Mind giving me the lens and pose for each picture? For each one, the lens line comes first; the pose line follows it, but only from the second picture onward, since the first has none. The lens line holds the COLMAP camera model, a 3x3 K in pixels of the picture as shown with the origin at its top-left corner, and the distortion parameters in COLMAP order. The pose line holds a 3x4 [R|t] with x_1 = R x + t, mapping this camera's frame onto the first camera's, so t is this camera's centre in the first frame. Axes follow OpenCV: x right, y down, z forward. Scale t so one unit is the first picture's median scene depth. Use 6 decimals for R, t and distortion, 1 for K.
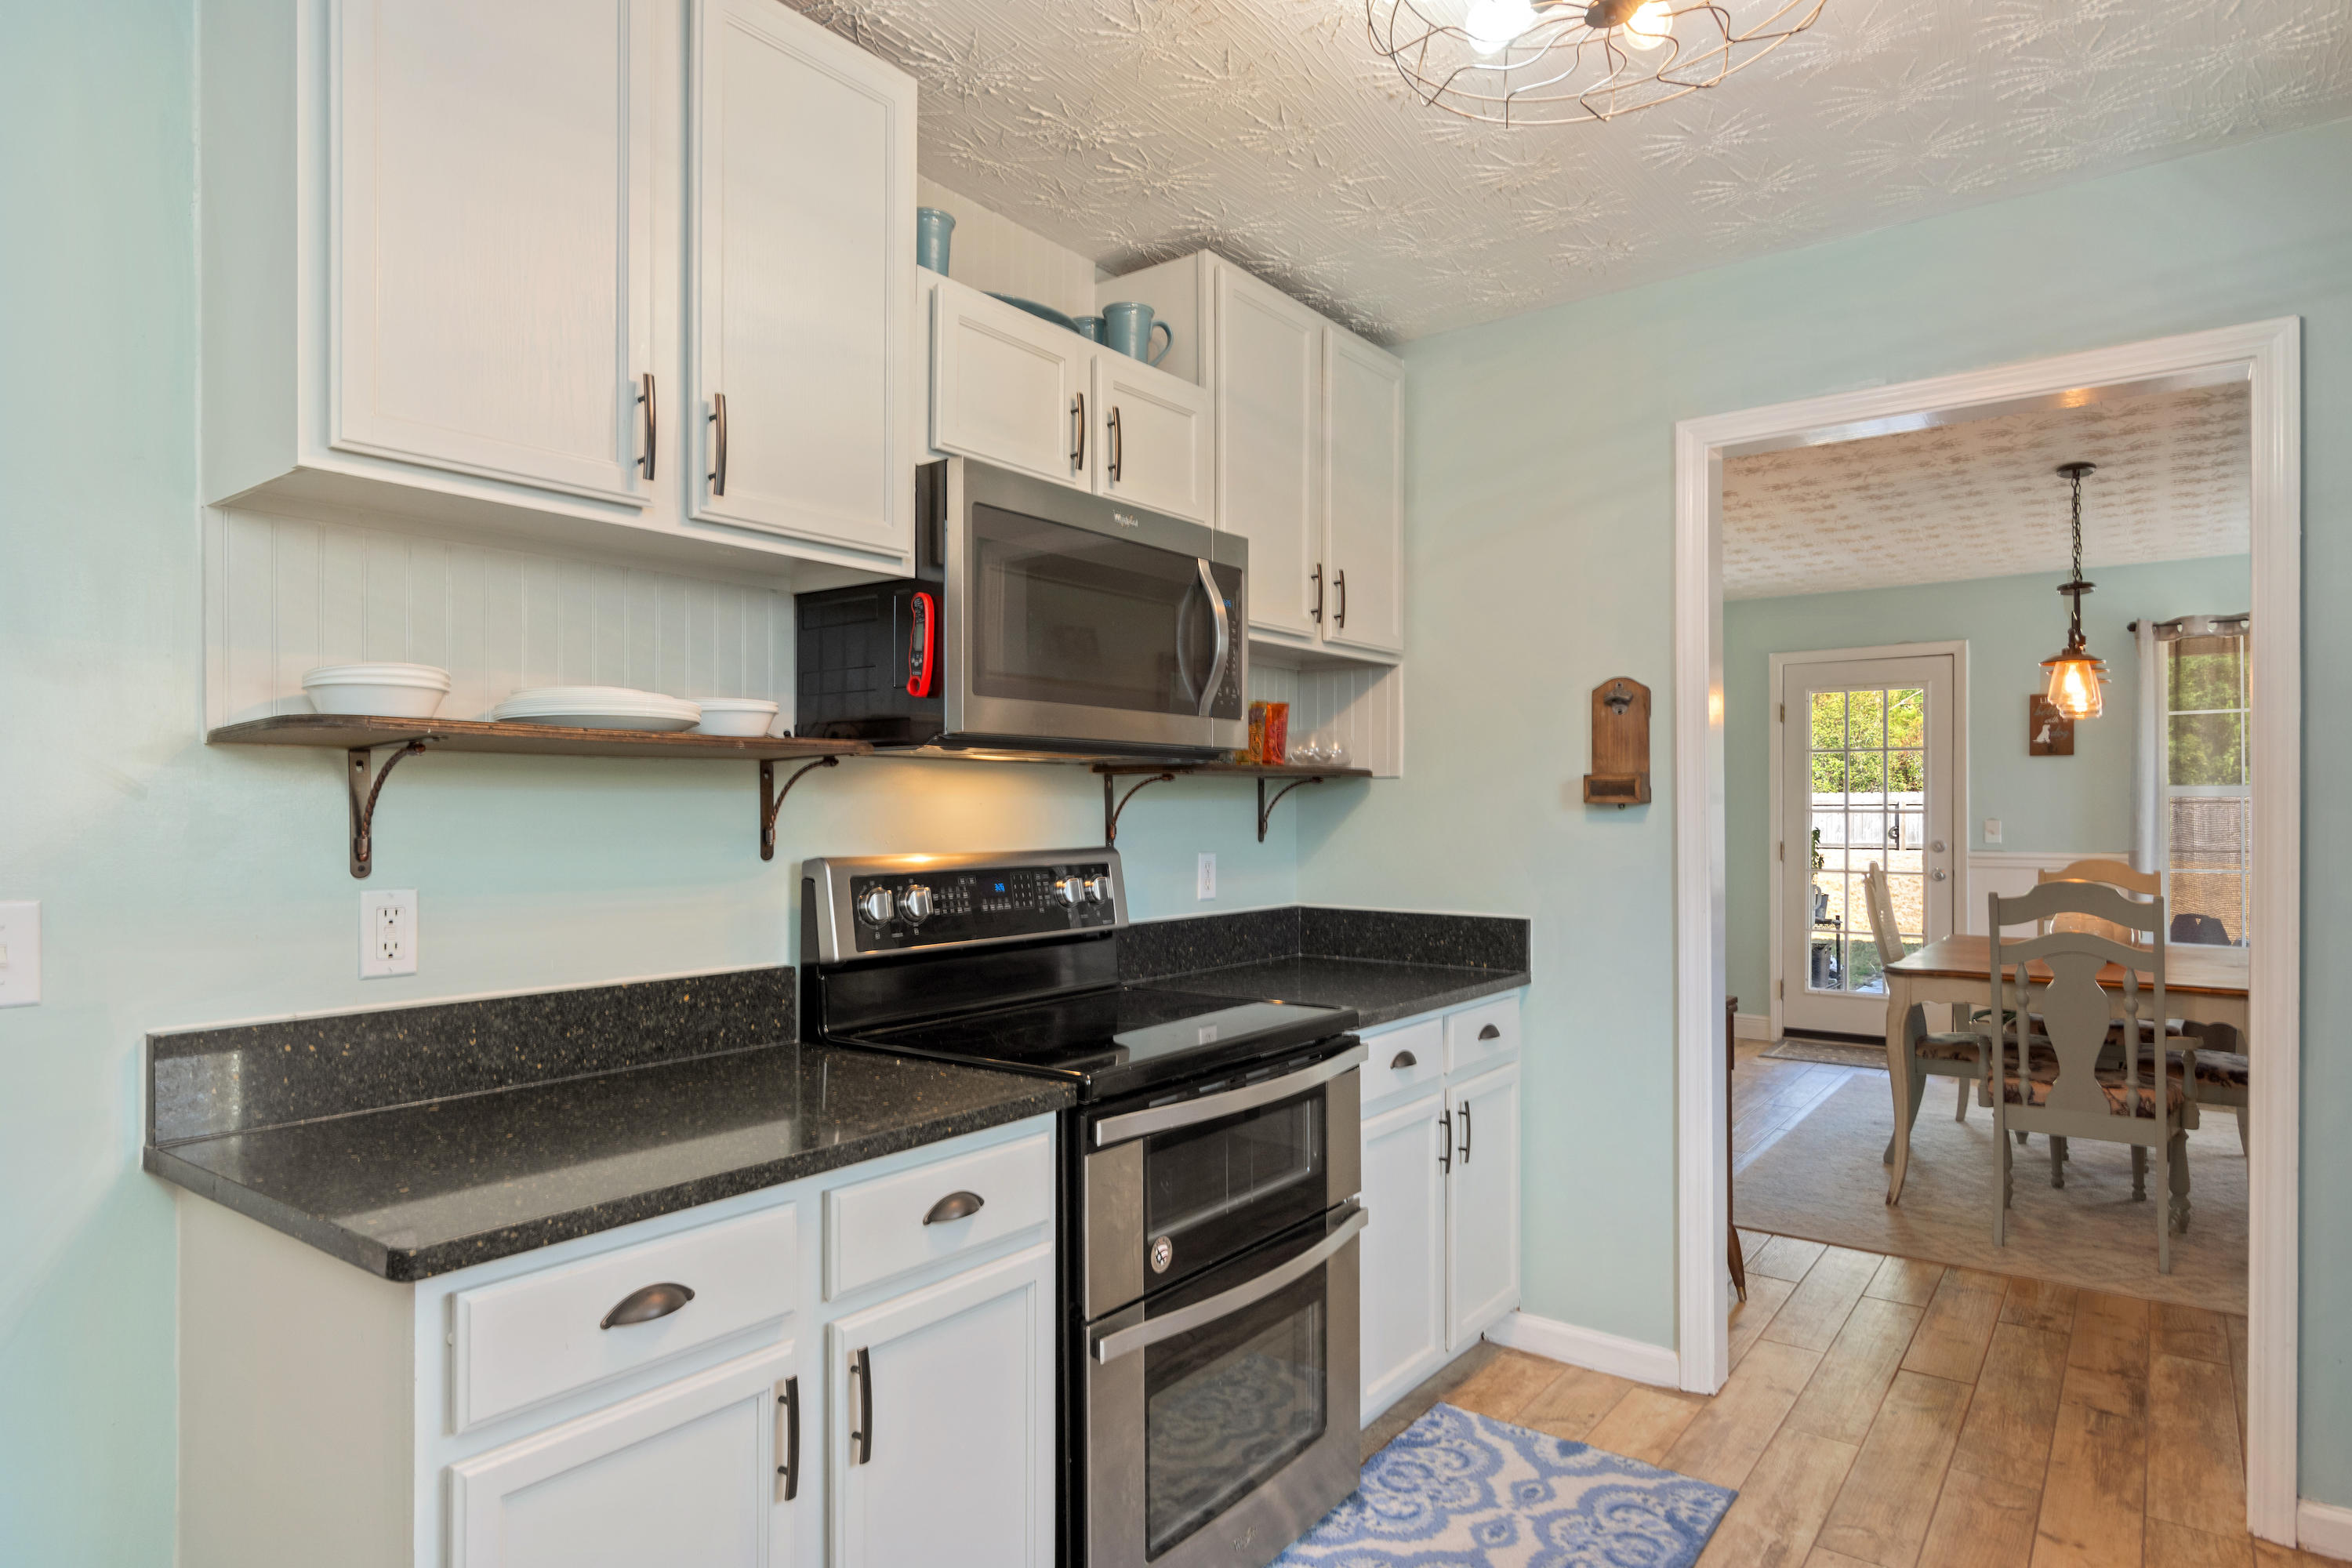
lens RADIAL K [[1314.3, 0, 1171.6], [0, 1314.3, 807.9], [0, 0, 1]] dist [-0.004559, -0.000667]
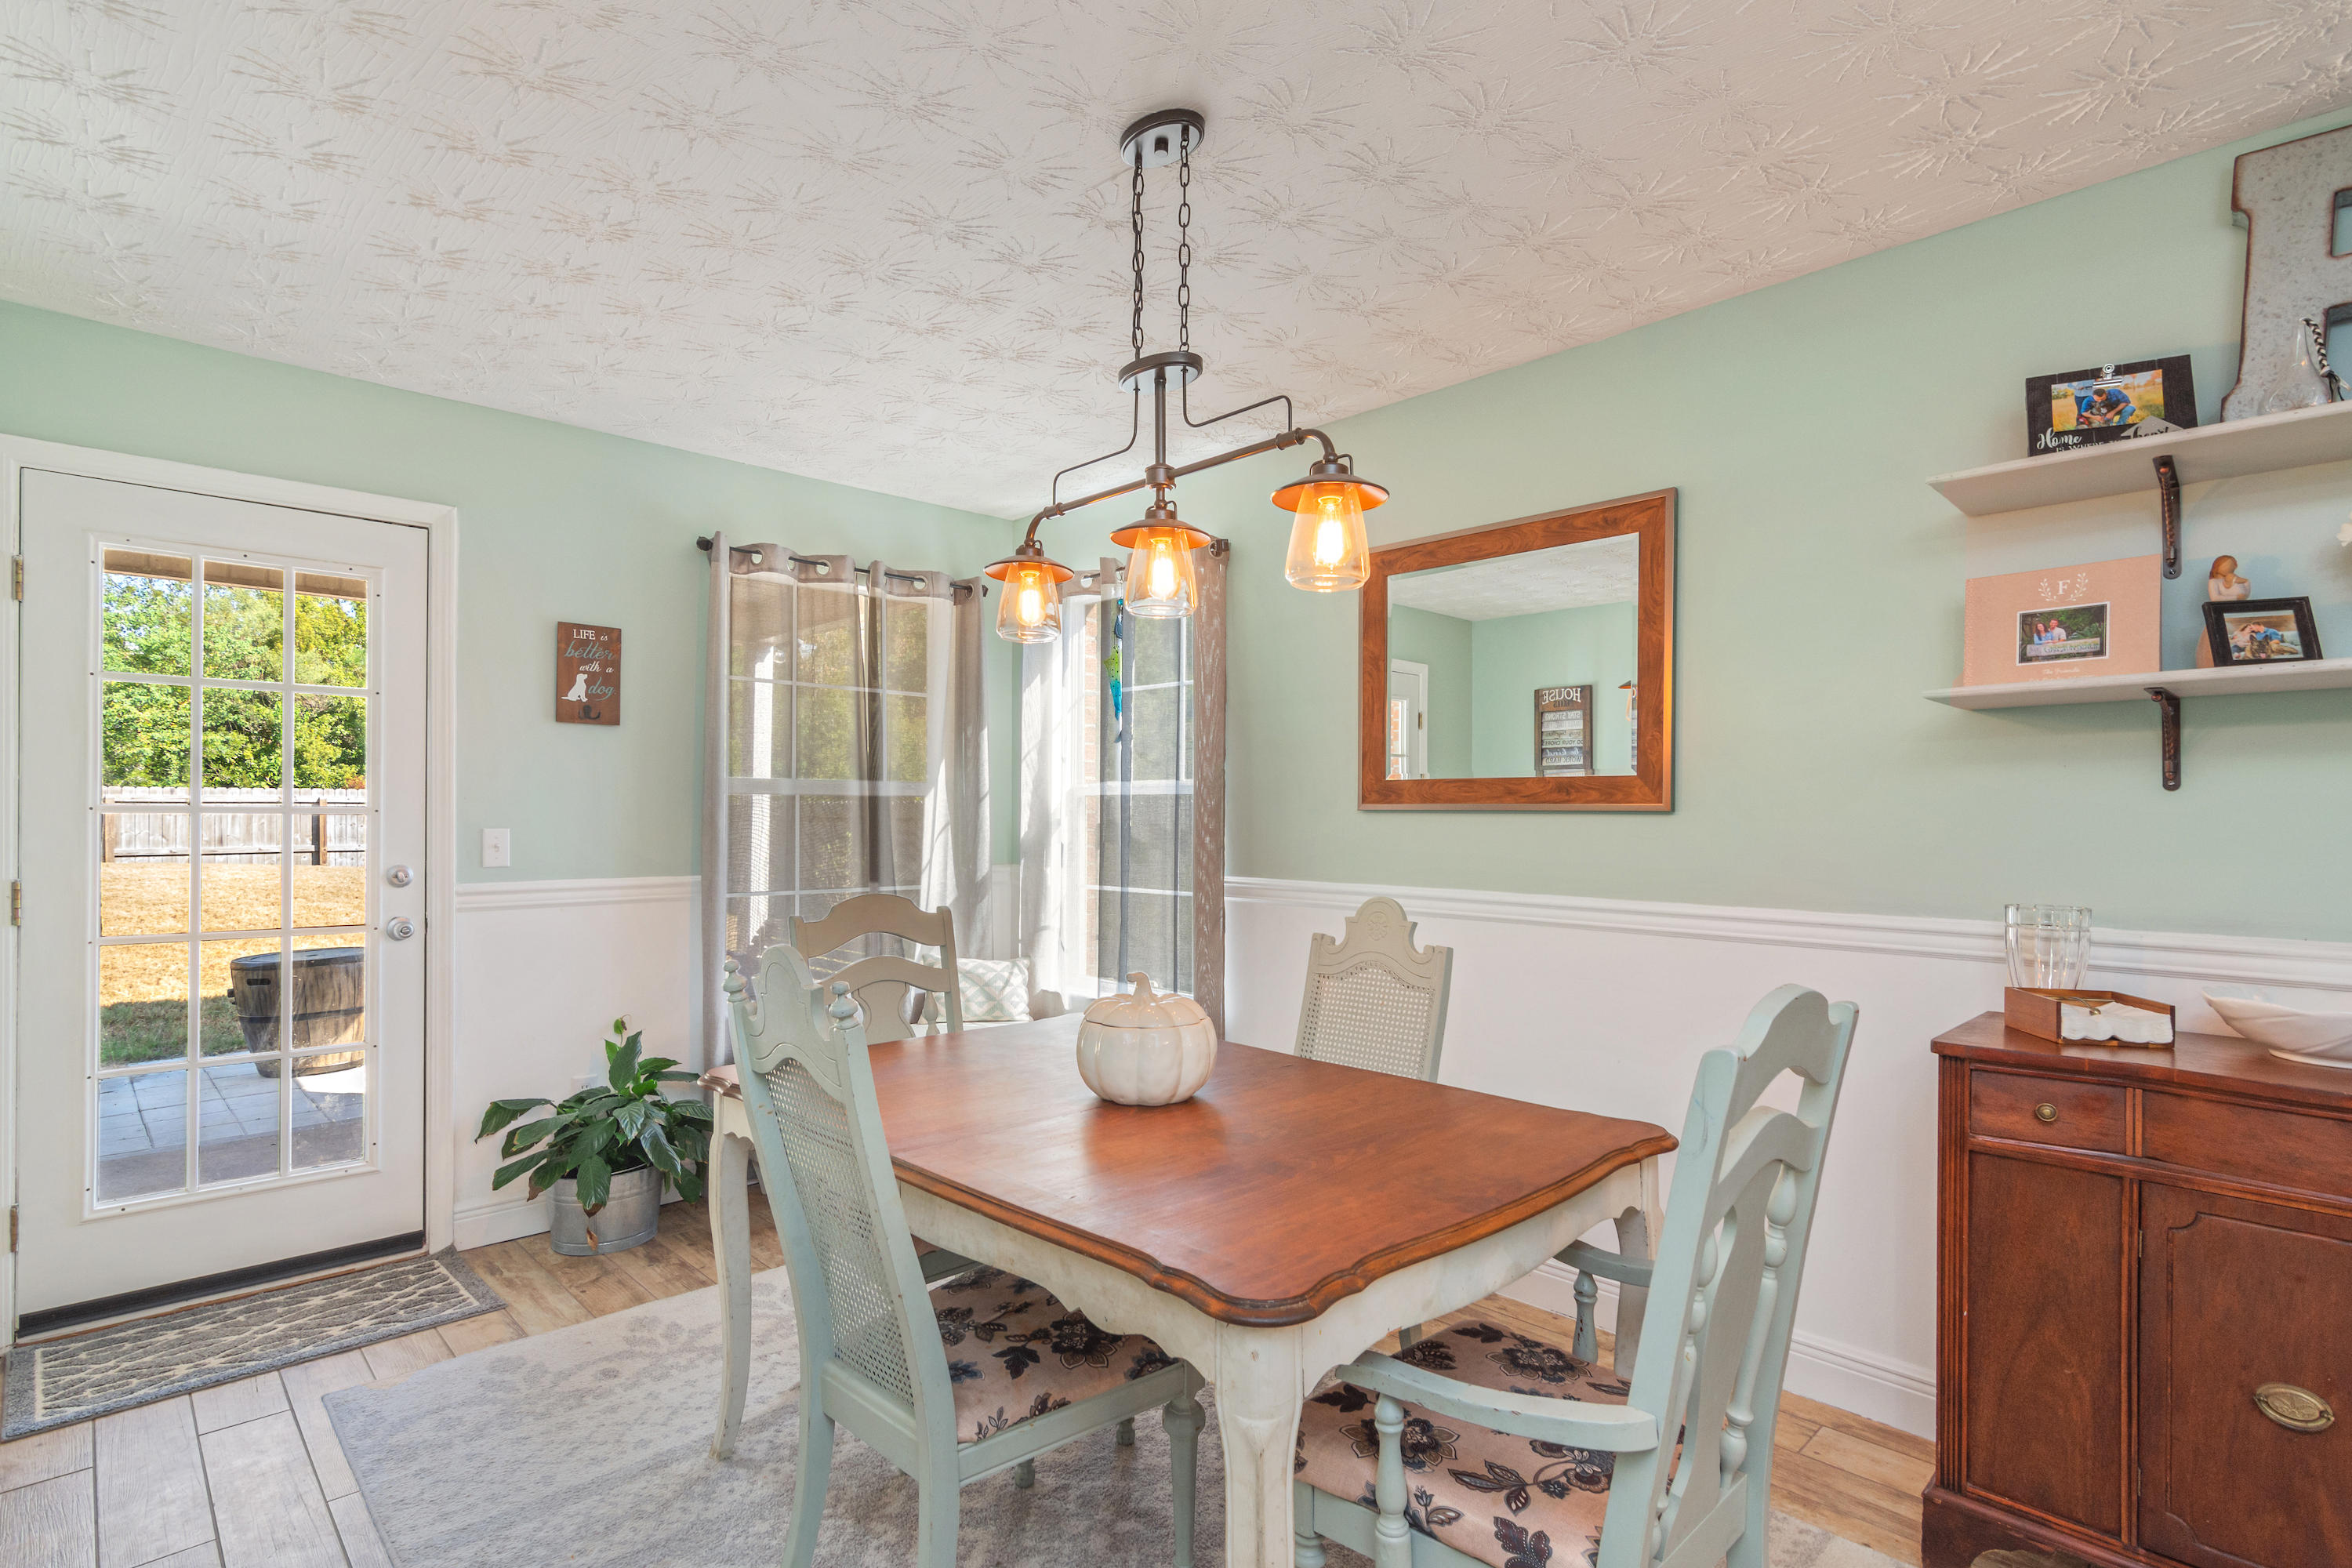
lens RADIAL K [[1134.7, 0, 1189.1], [0, 1134.7, 821.1], [0, 0, 1]] dist [-0.001951, 0.001001]
pose [[0.154134, -0.002075, 0.988048, 0.305599], [-0.006202, 0.999976, 0.003068, 0.005627], [-0.988030, -0.006601, 0.154118, 1.075991]]
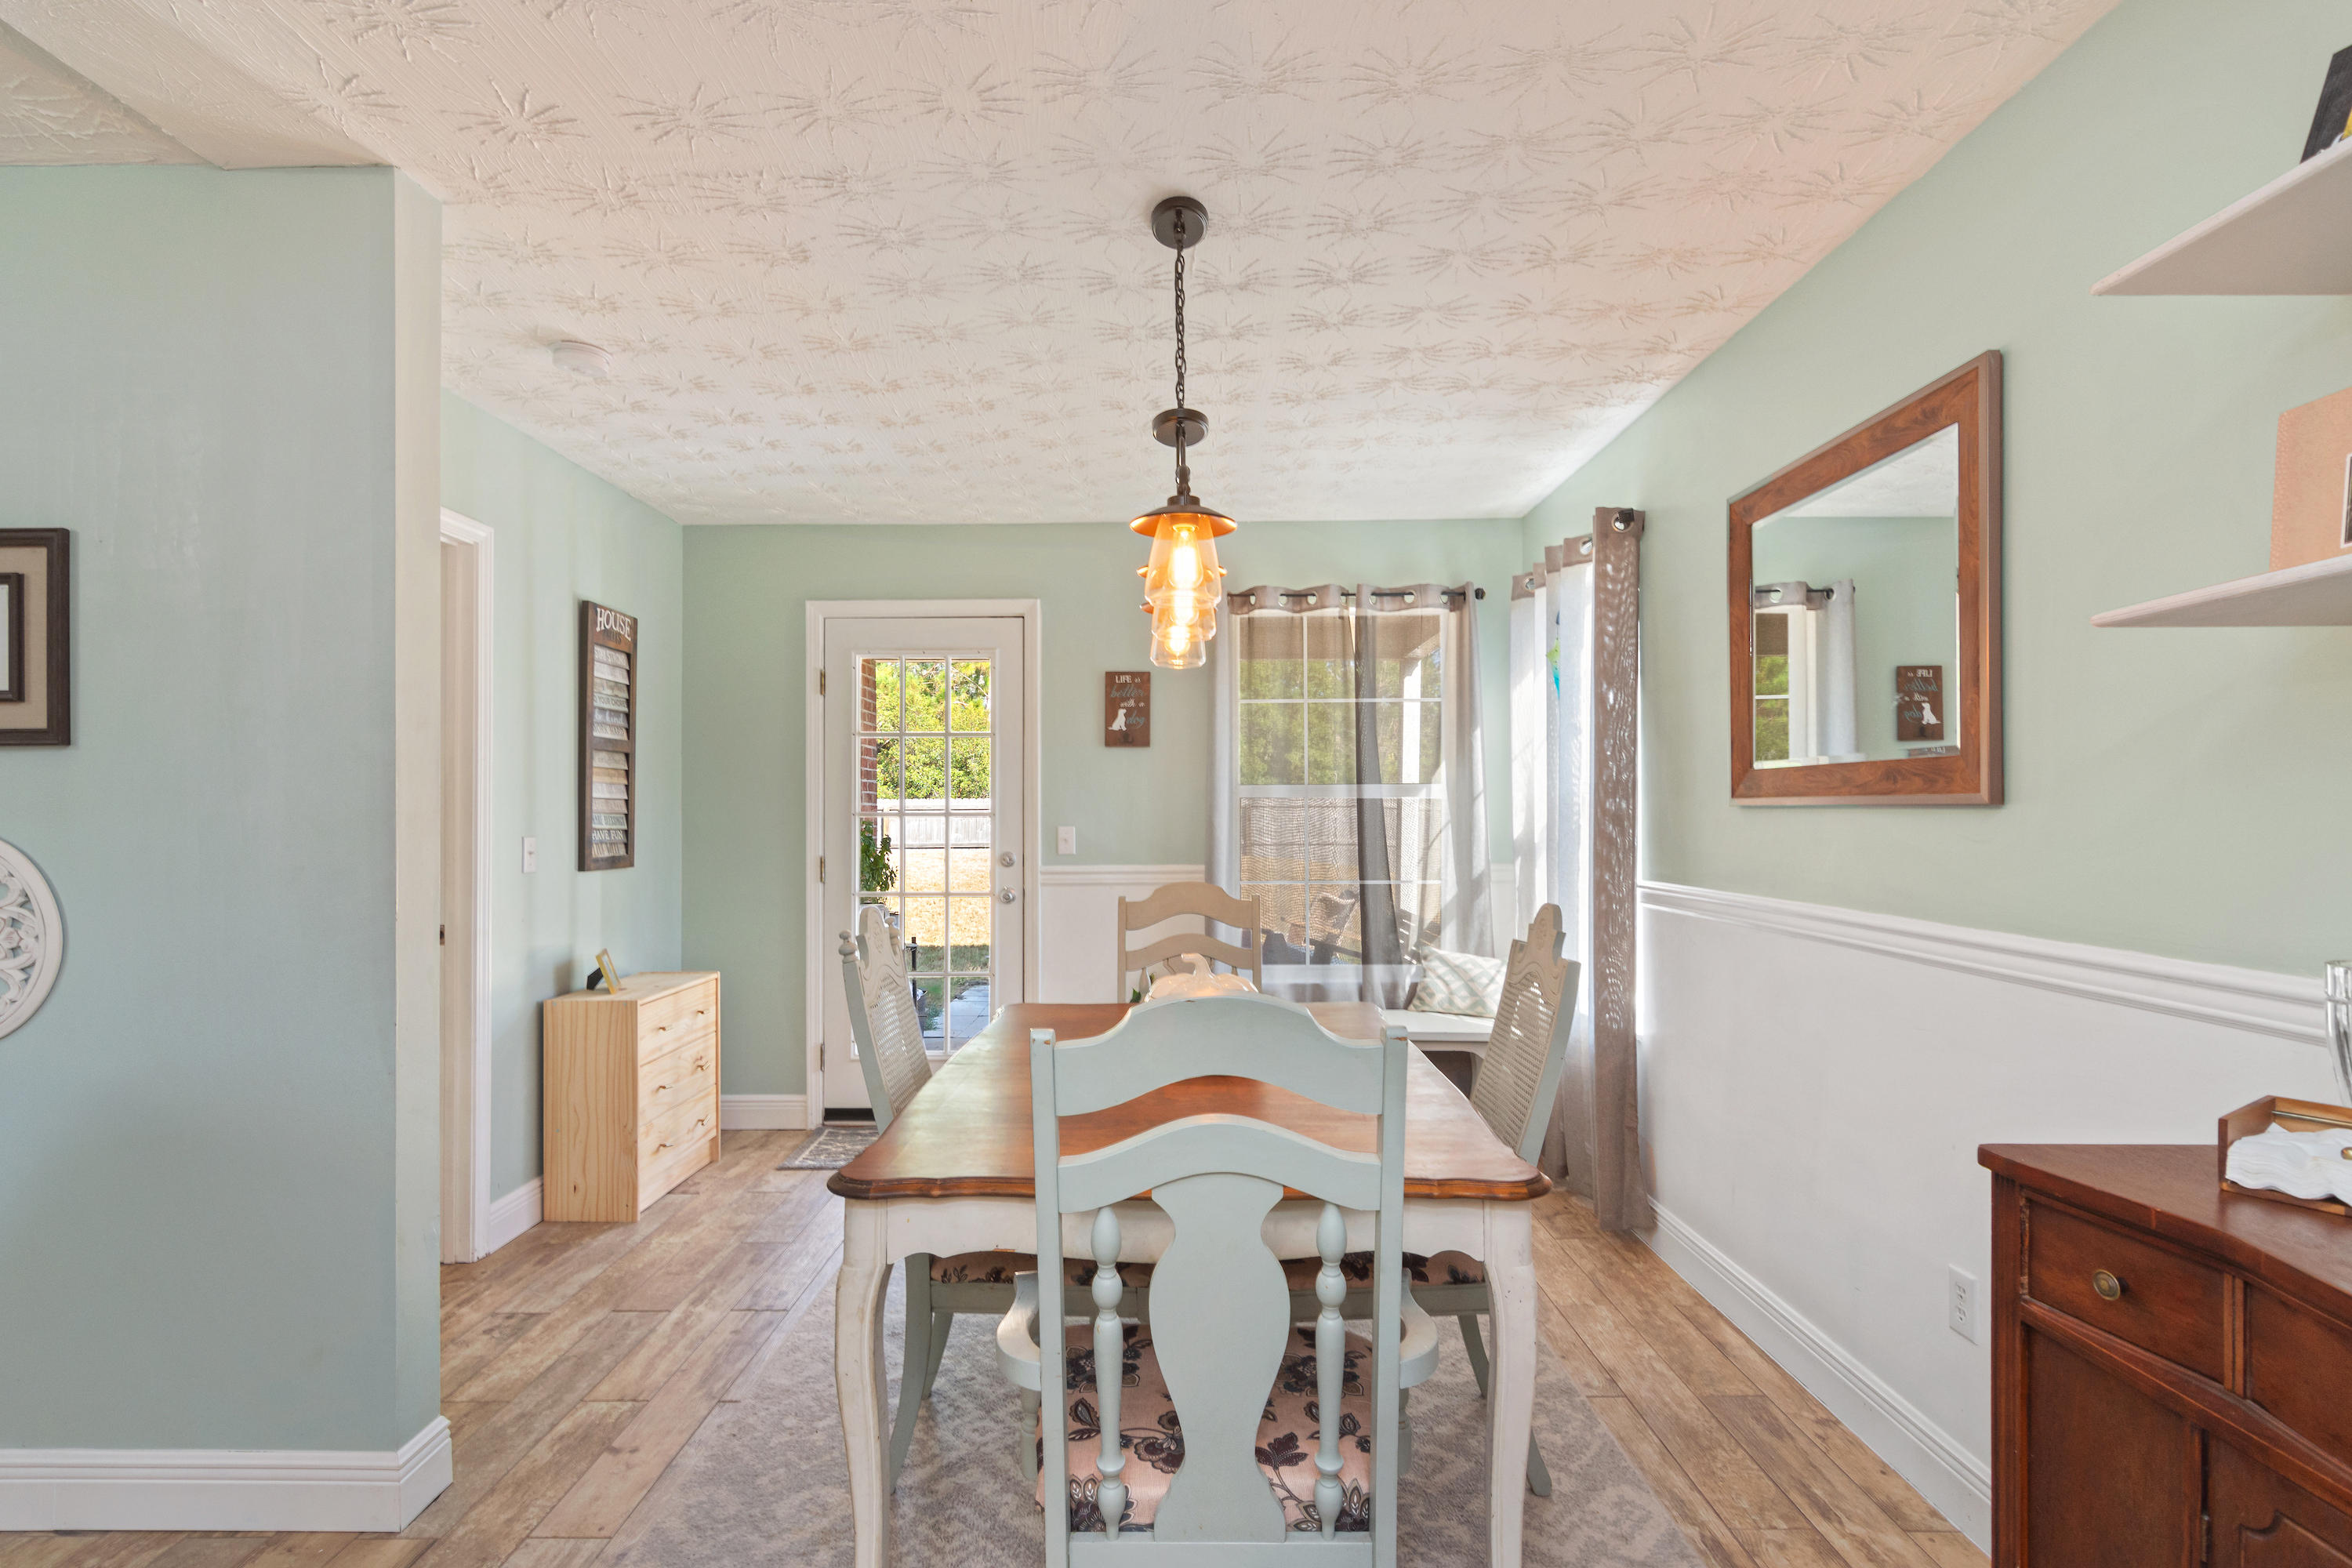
lens RADIAL K [[1134.7, 0, 1167.7], [0, 1134.7, 813.0], [0, 0, 1]] dist [-0.001951, 0.001001]
pose [[0.801678, -0.000665, 0.597756, 0.454301], [0.000968, 1.000000, -0.000187, 0.003314], [-0.597756, 0.000728, 0.801678, 0.707650]]
